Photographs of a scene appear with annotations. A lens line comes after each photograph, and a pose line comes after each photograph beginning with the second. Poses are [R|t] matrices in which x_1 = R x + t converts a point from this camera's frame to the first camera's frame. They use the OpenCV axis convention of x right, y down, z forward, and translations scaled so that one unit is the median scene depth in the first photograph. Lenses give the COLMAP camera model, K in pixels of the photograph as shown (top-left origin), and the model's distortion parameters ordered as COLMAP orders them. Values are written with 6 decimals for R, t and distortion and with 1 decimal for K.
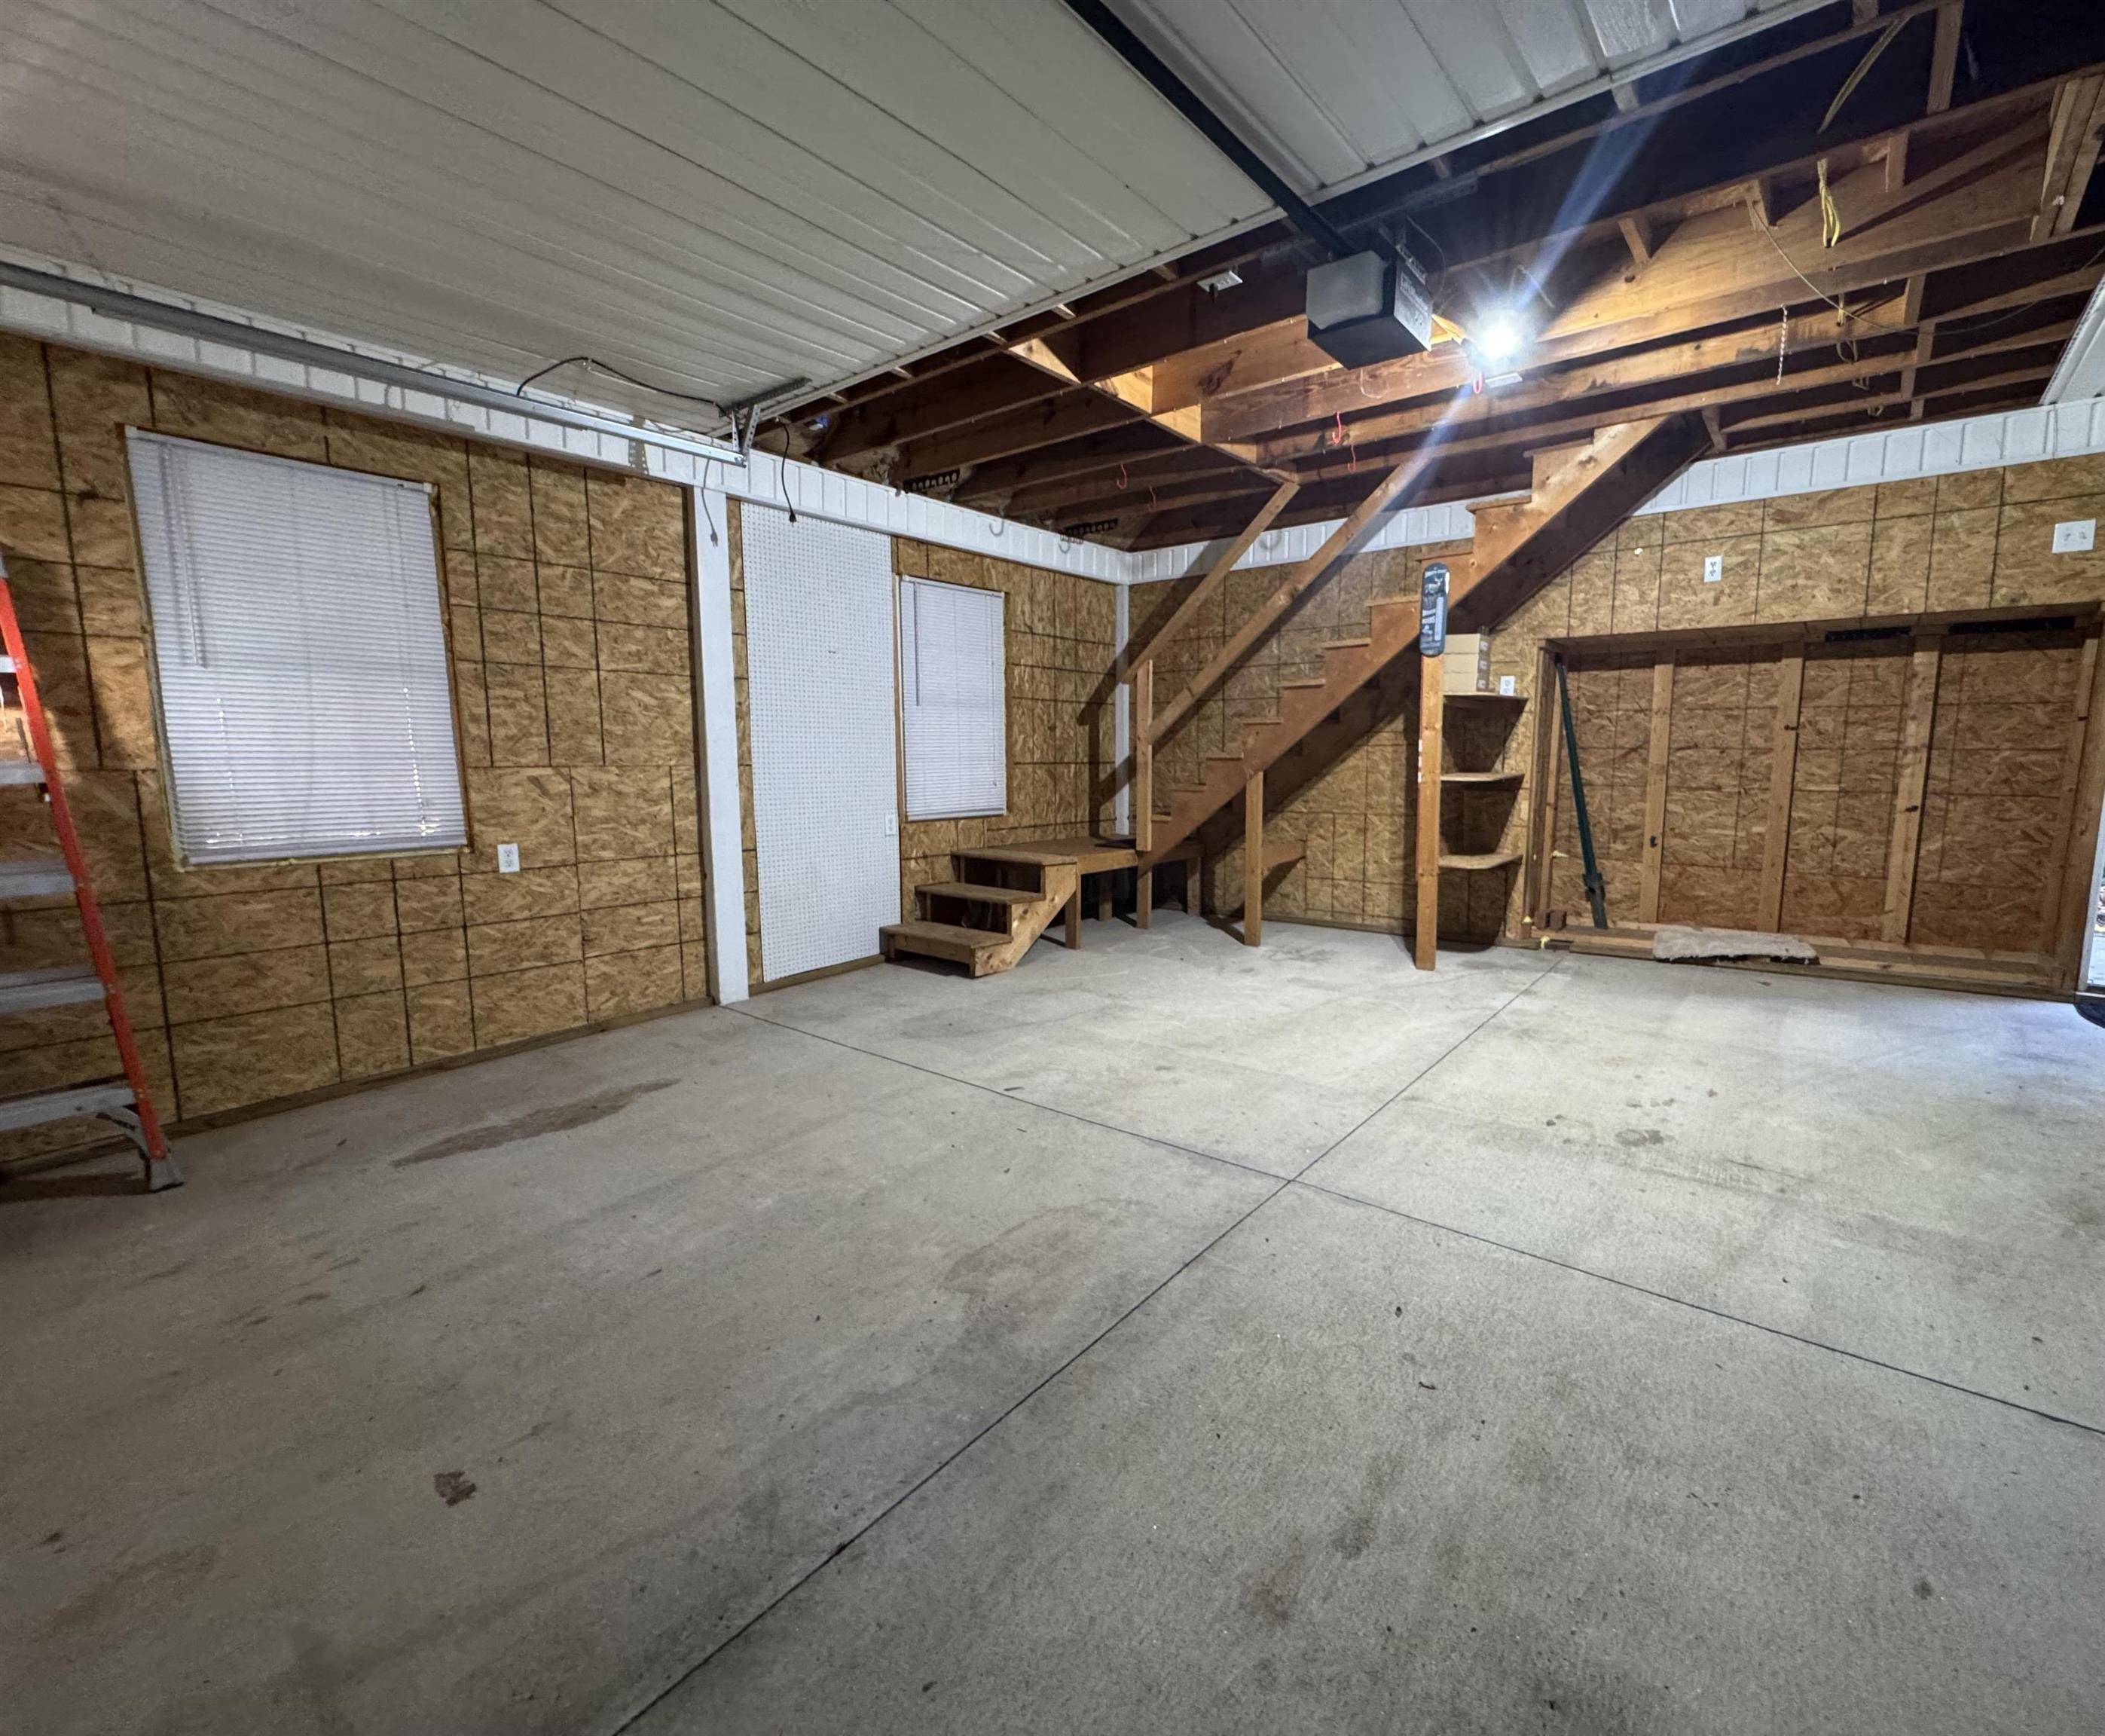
lens RADIAL K [[998.1, 0, 1056.8], [0, 998.1, 877.5], [0, 0, 1]] dist [-0.002908, -0.000119]
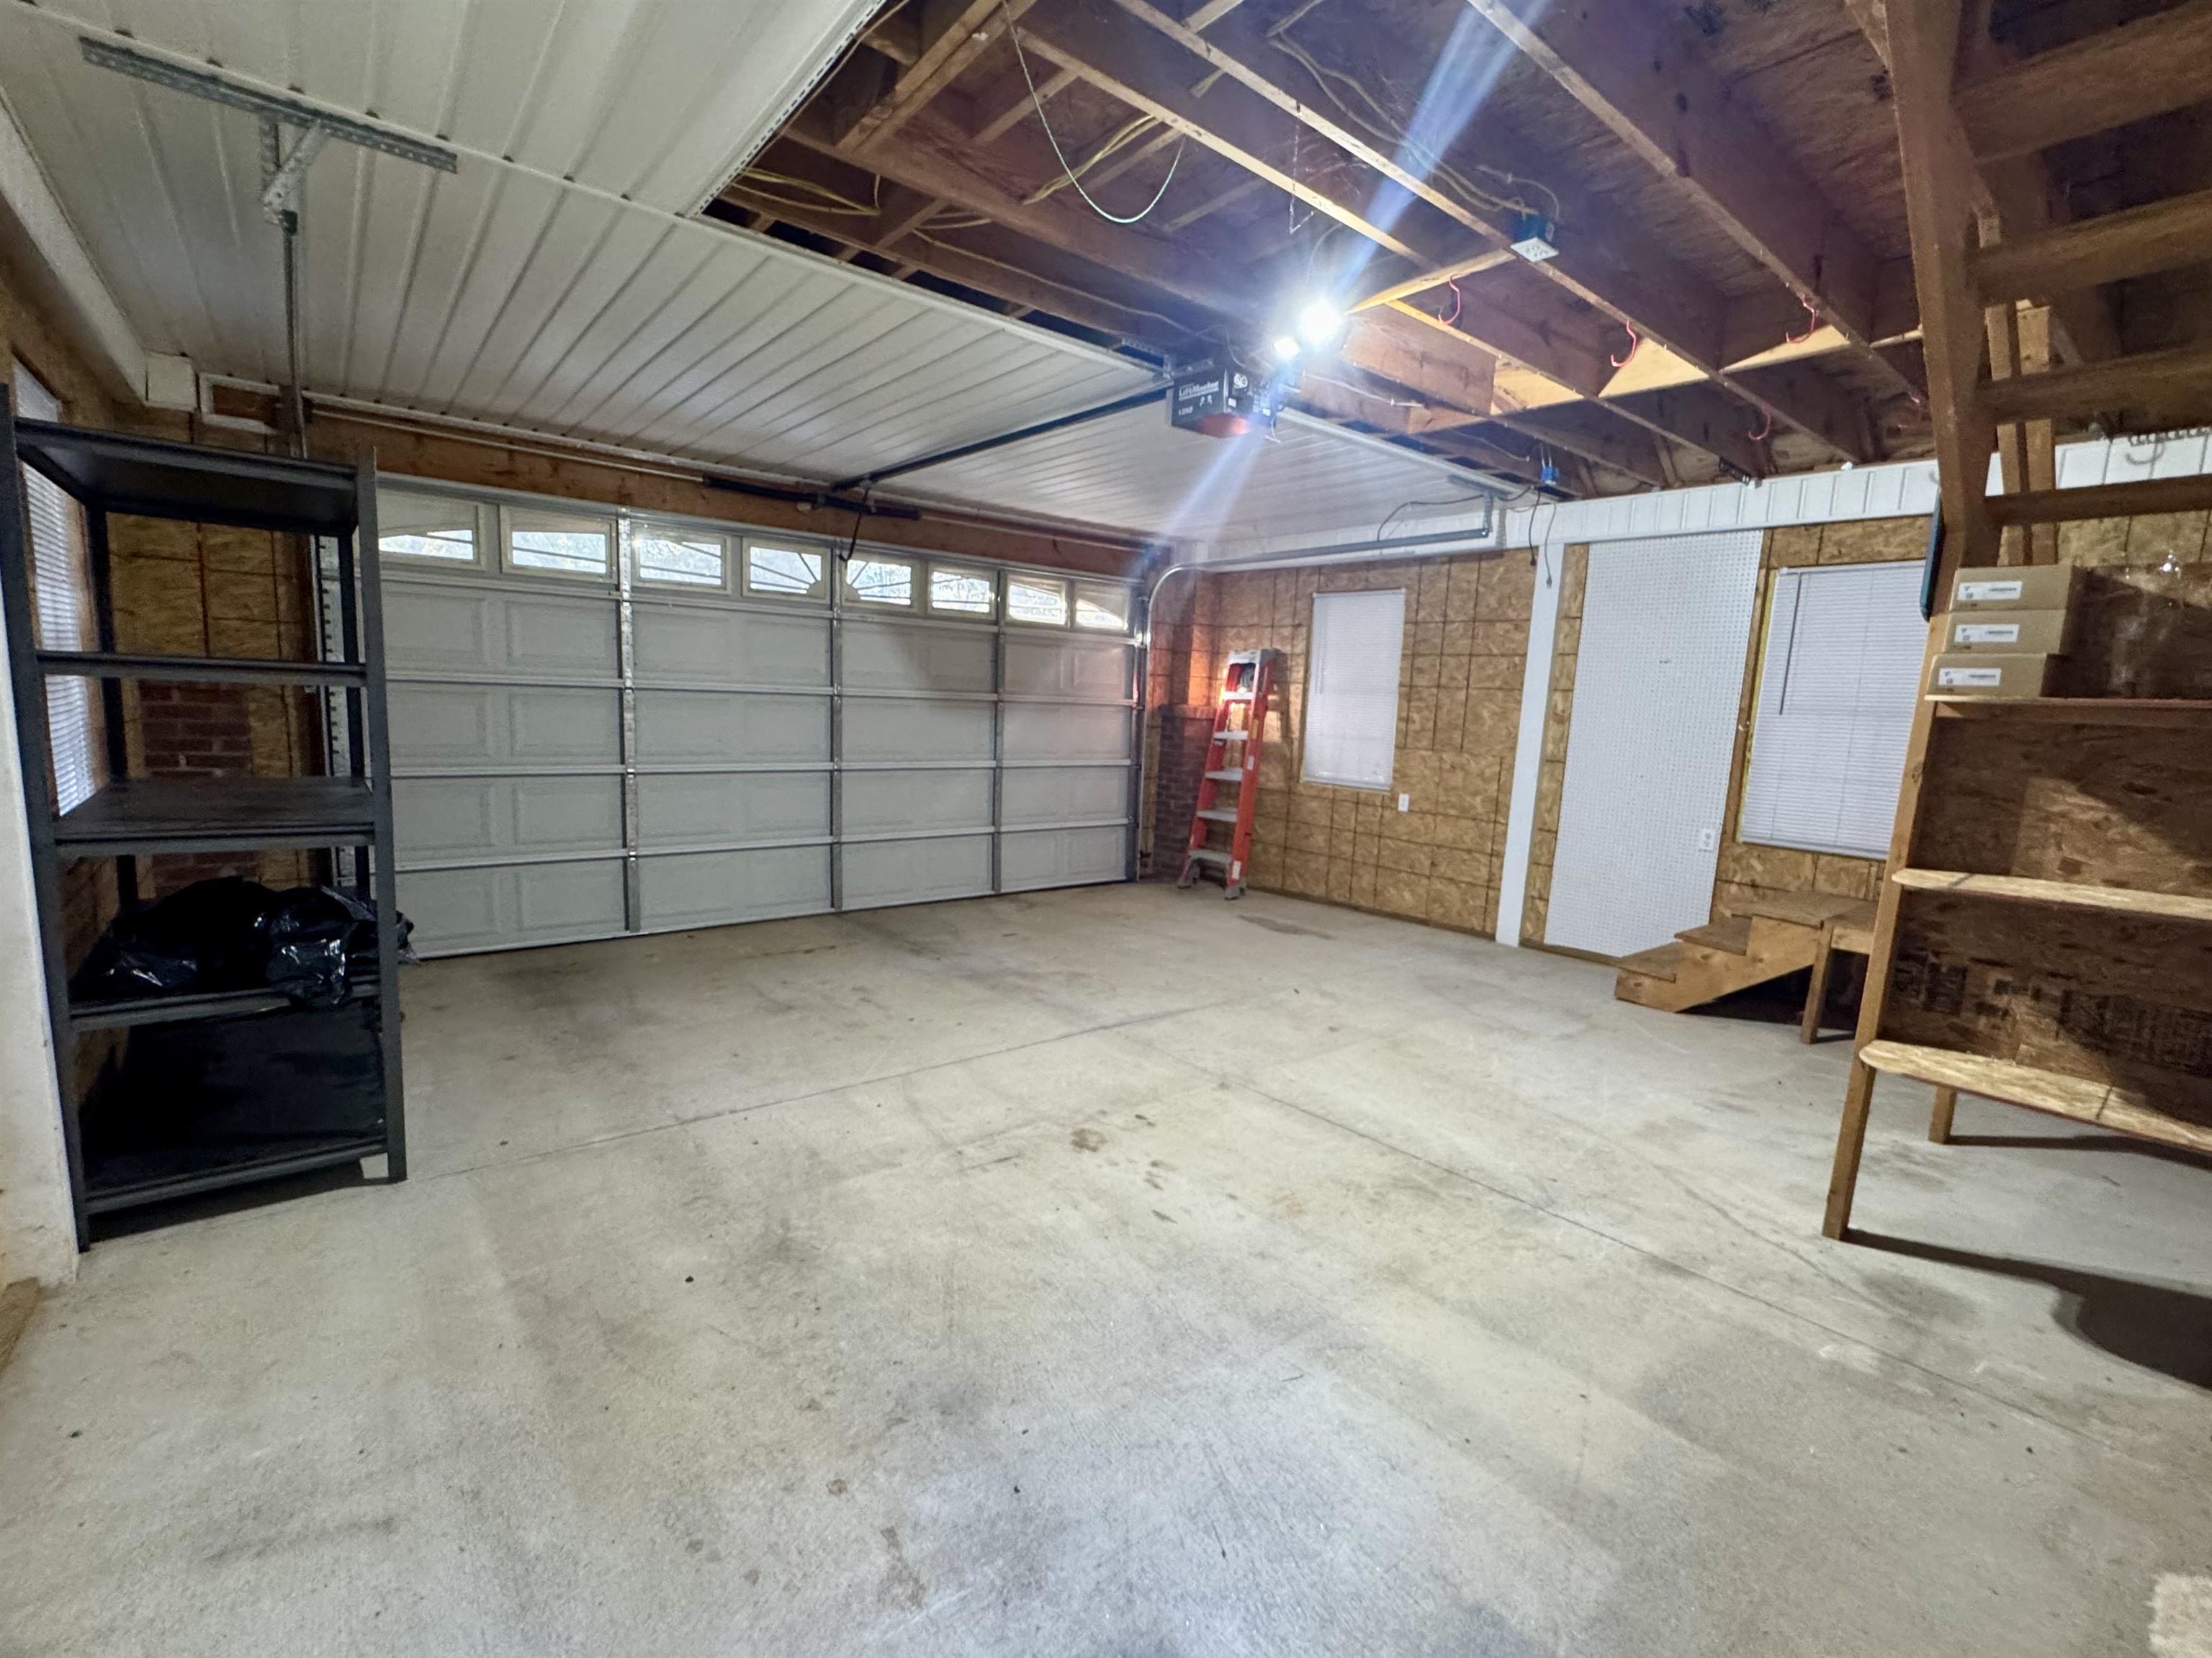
lens RADIAL K [[925.5, 0, 1108.4], [0, 925.5, 827.2], [0, 0, 1]] dist [-0.011637, -0.000075]
pose [[-0.221018, 0.126892, -0.966980, 1.098902], [-0.164368, 0.972470, 0.165181, -0.158809], [0.961319, 0.195448, -0.194076, 0.861765]]
